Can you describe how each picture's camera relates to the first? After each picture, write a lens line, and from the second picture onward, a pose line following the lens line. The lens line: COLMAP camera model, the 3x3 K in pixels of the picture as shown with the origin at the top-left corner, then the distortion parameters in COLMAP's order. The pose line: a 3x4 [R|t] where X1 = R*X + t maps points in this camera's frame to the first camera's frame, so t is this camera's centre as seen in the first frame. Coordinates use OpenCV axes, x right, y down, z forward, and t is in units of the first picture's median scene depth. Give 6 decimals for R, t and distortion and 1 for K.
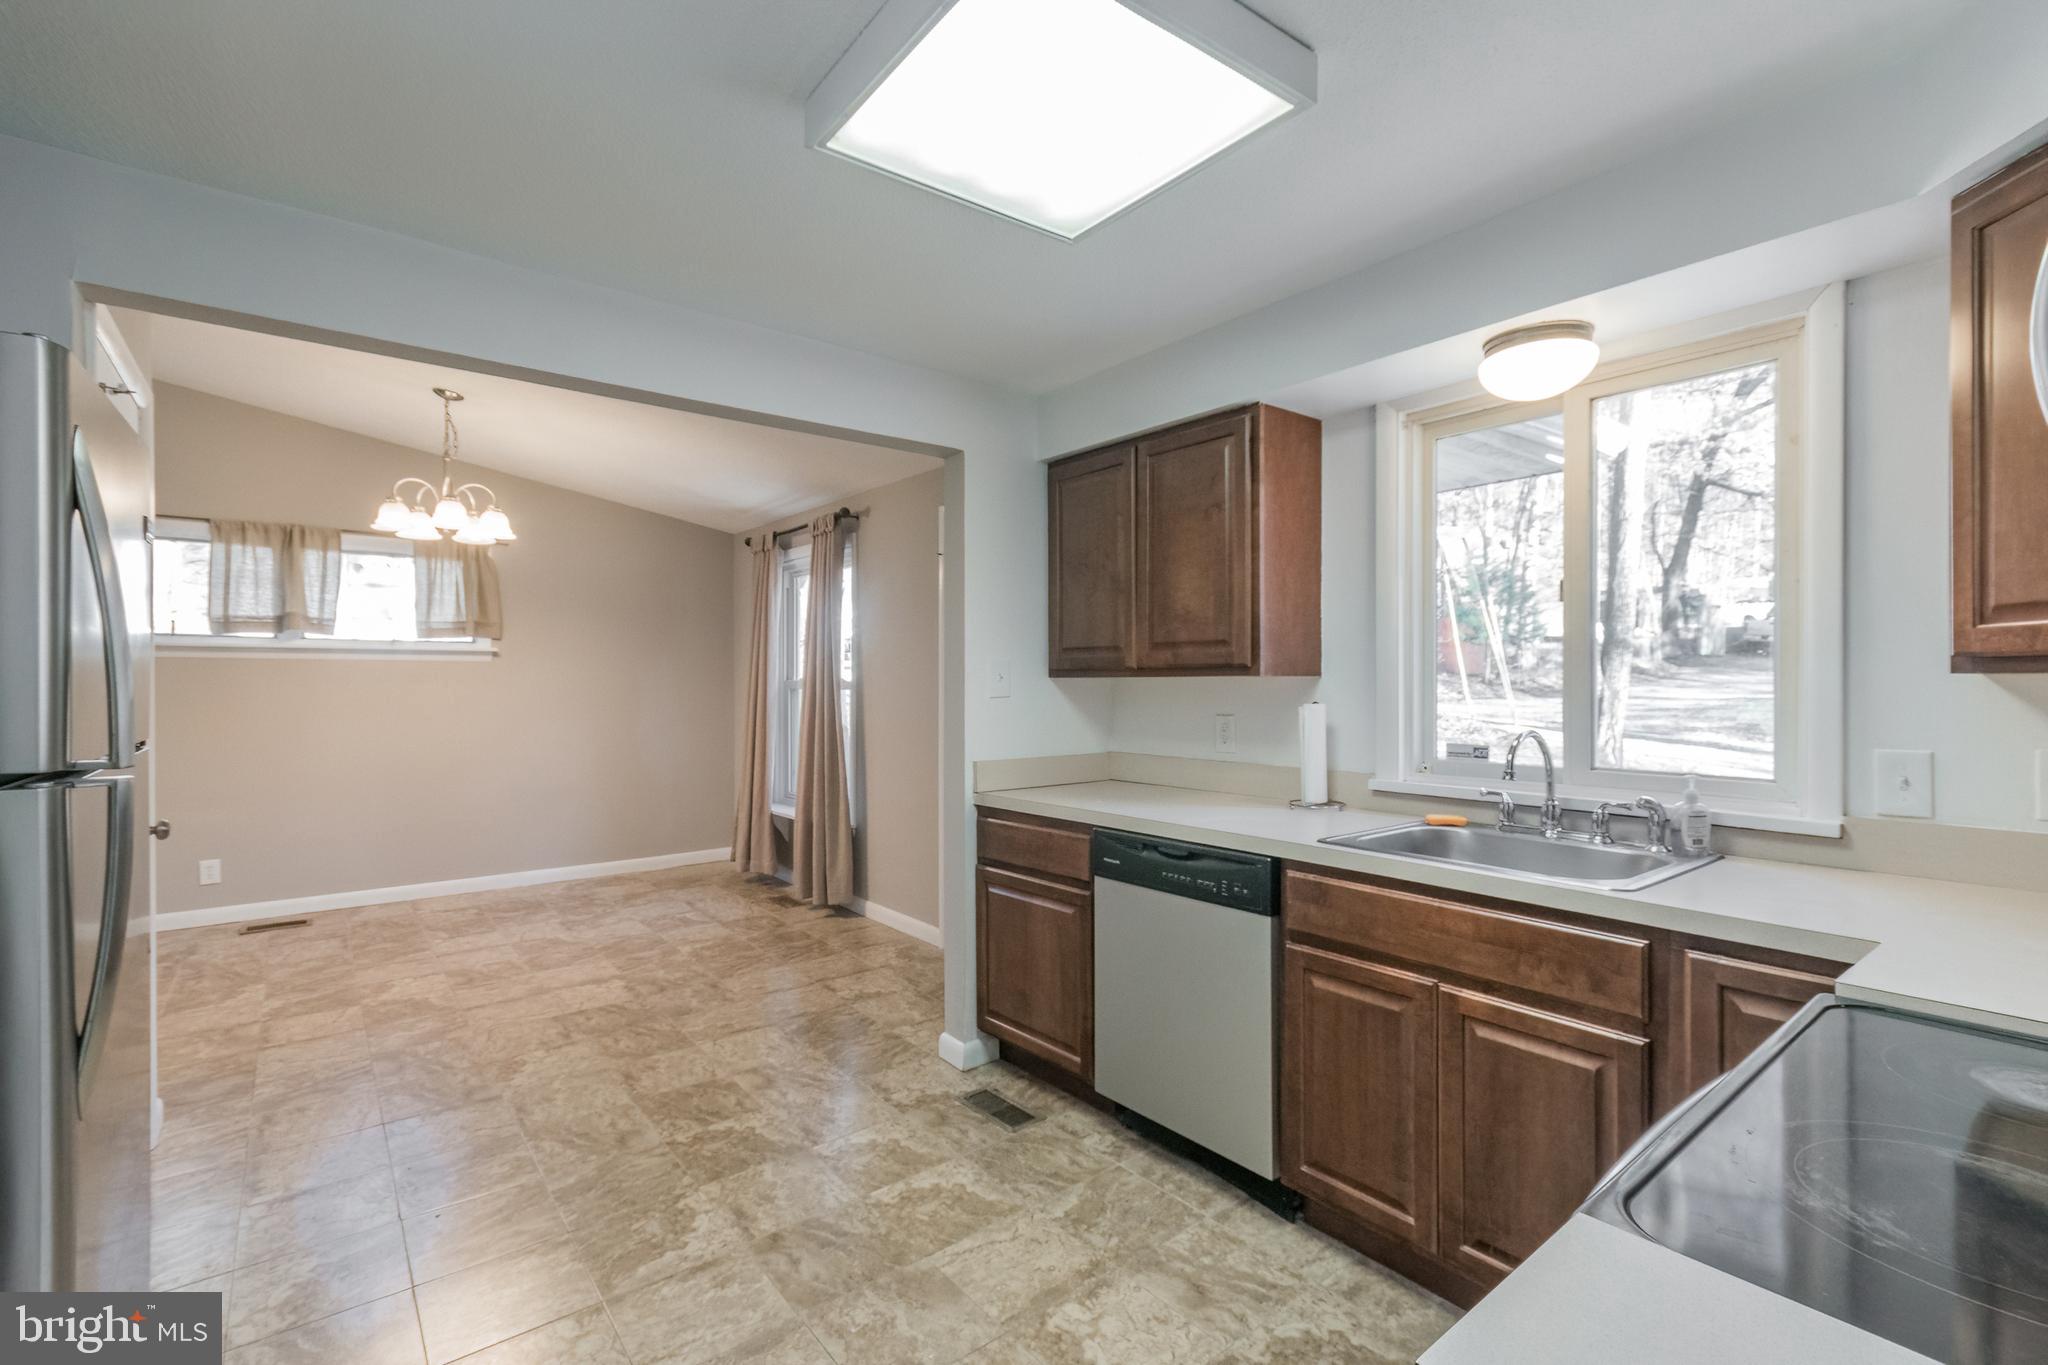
lens RADIAL K [[911.5, 0, 1023.2], [0, 911.5, 686.5], [0, 0, 1]] dist [0.010080, -0.000095]
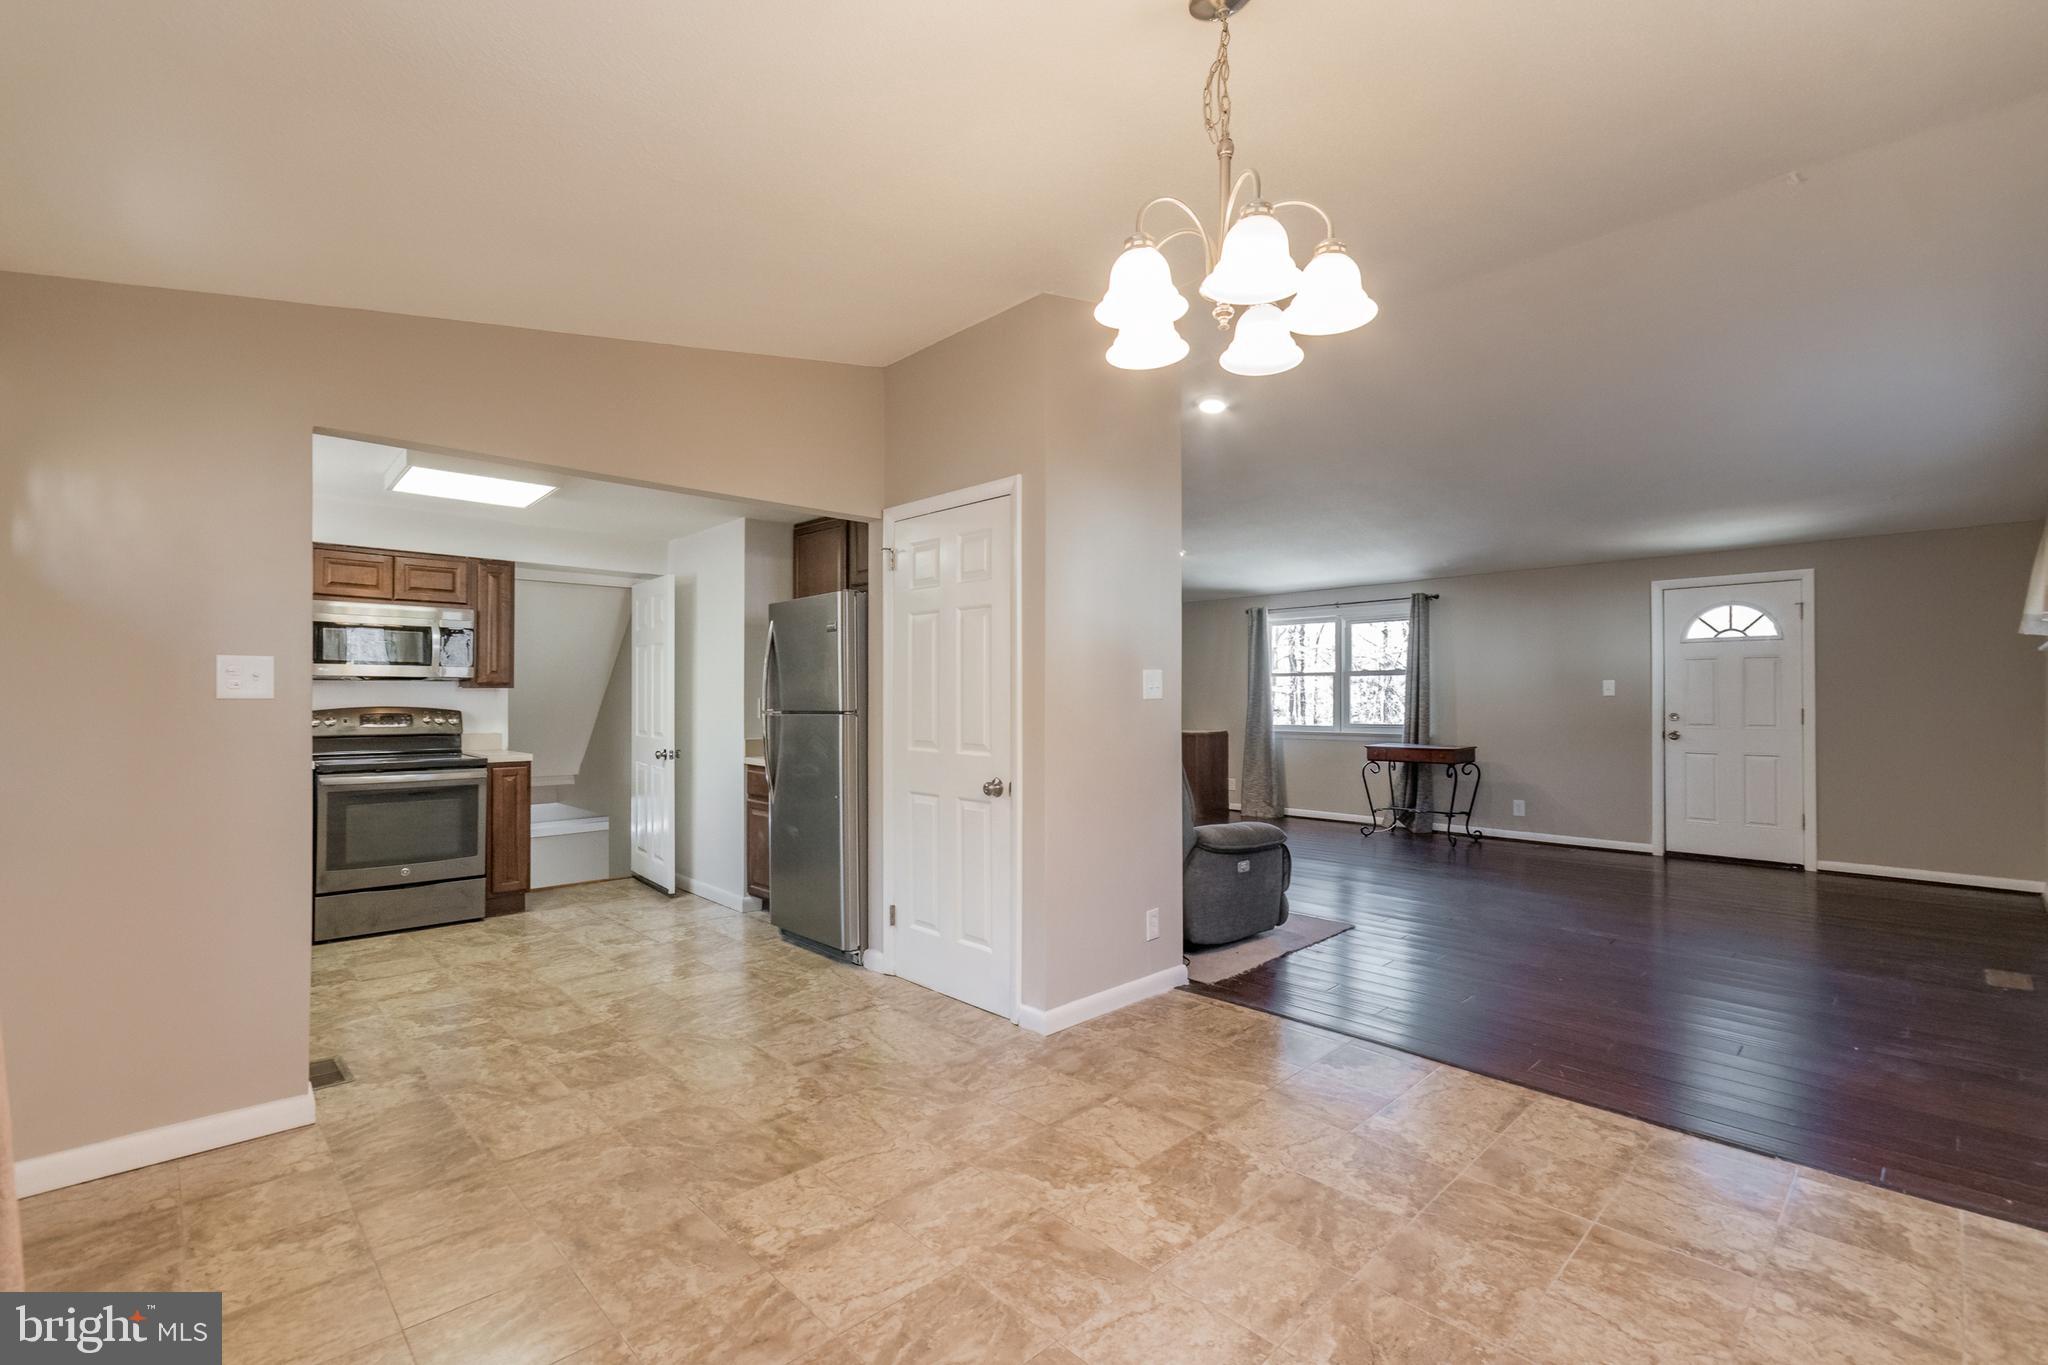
lens RADIAL K [[898.1, 0, 1019.5], [0, 898.1, 691.2], [0, 0, 1]] dist [0.003208, -0.000112]
pose [[-0.995396, -0.000369, -0.095849, -0.552613], [-0.000653, 0.999995, 0.002930, -0.001943], [0.095848, 0.002979, -0.995392, 1.573653]]
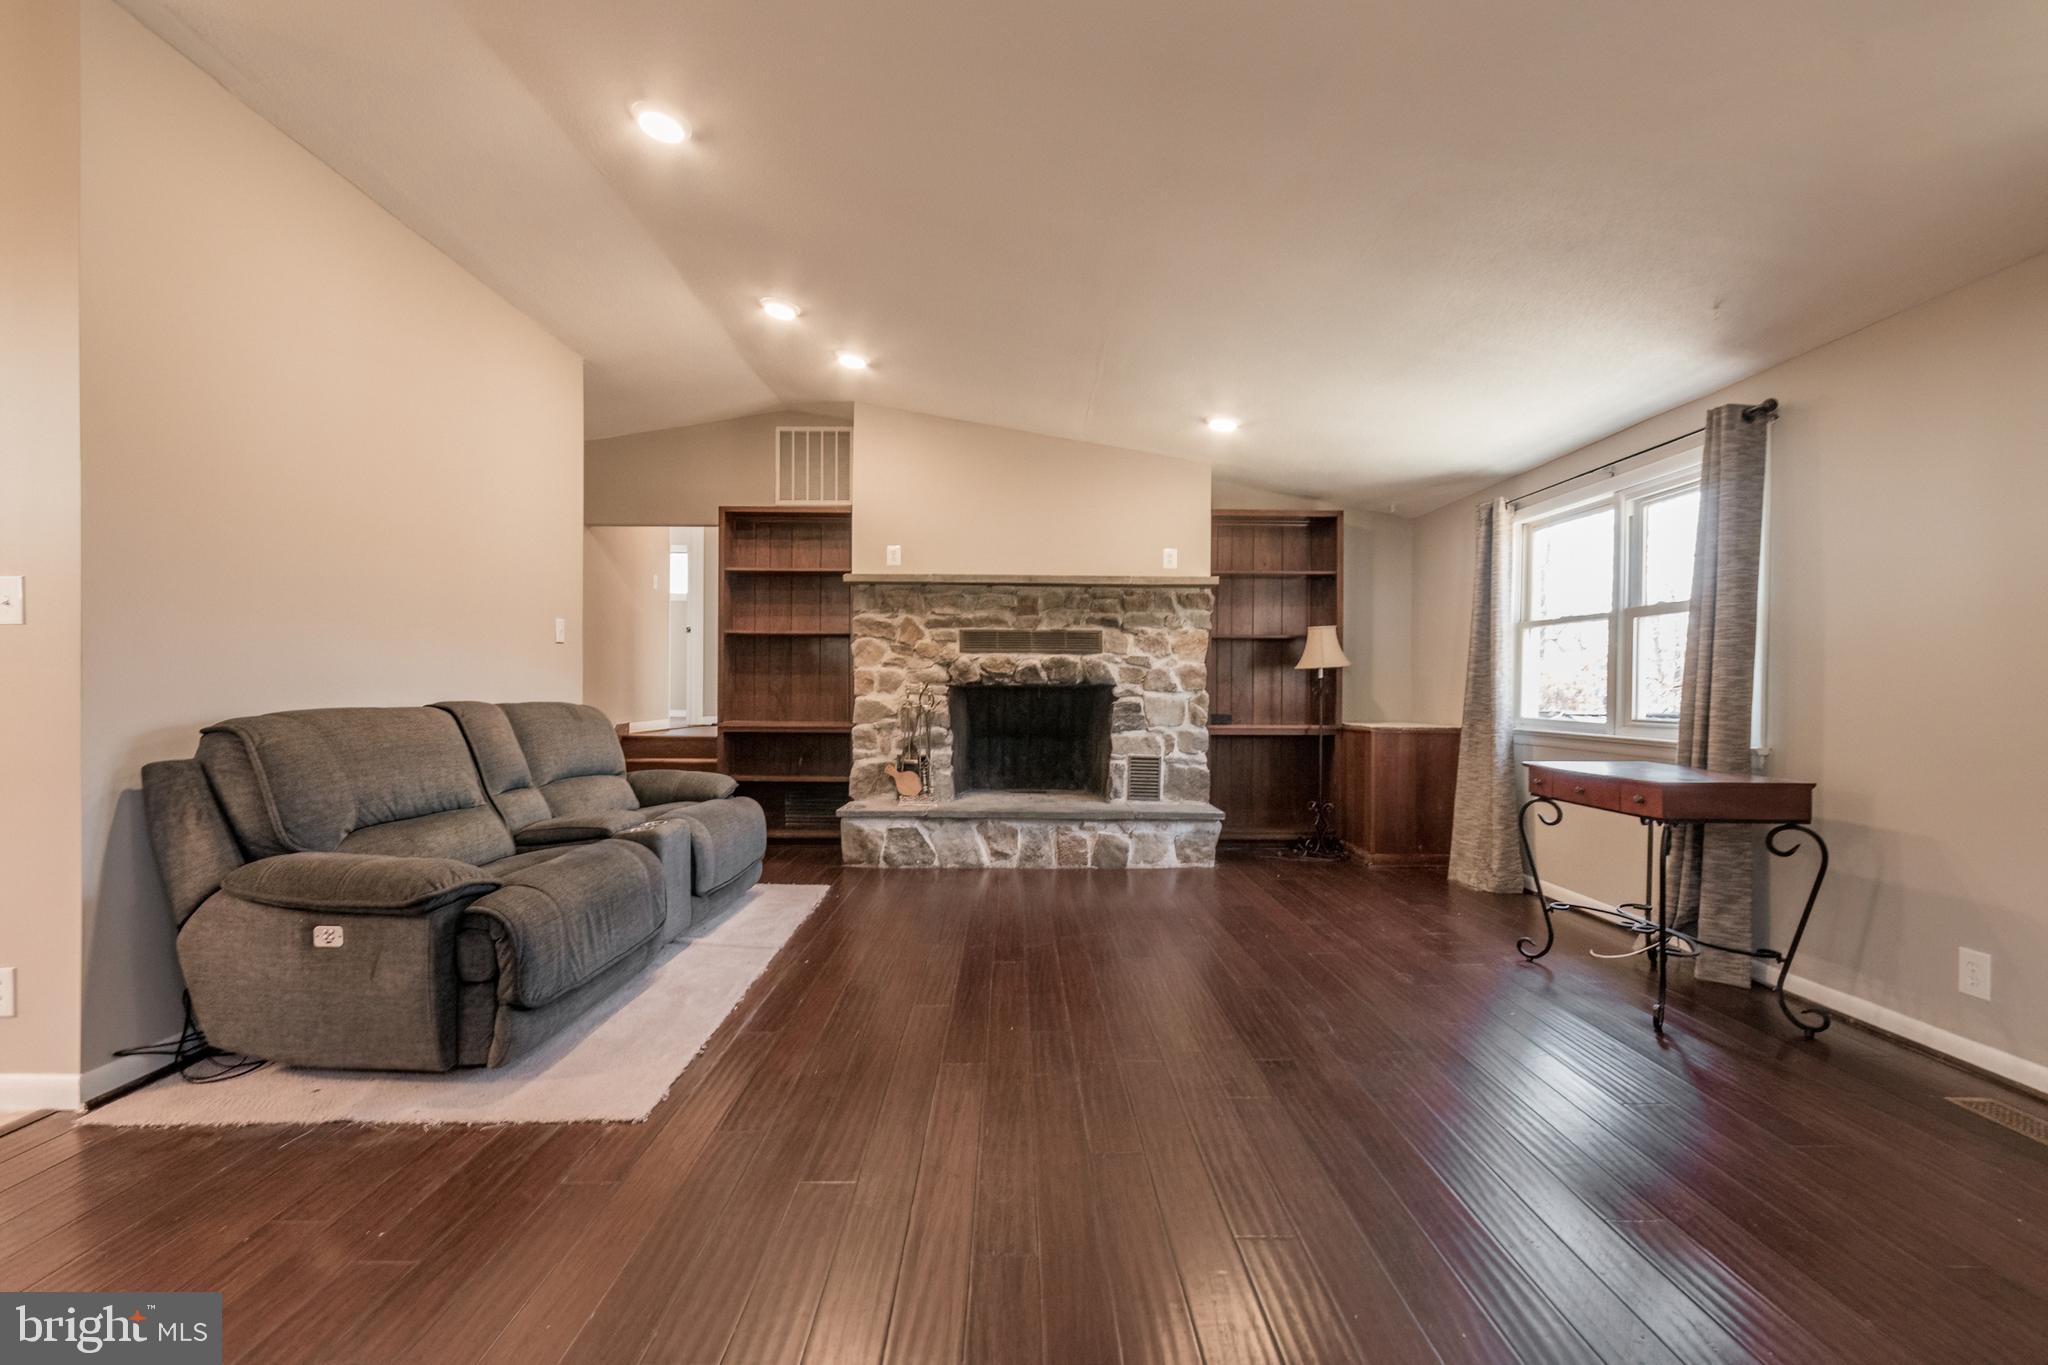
lens RADIAL K [[895.0, 0, 1020.3], [0, 895.0, 691.8], [0, 0, 1]] dist [0.003141, 0.000465]
pose [[-0.793910, -0.011437, 0.607927, -1.709746], [-0.005106, 0.999913, 0.012144, 0.045120], [-0.608013, 0.006537, -0.793900, 0.656594]]
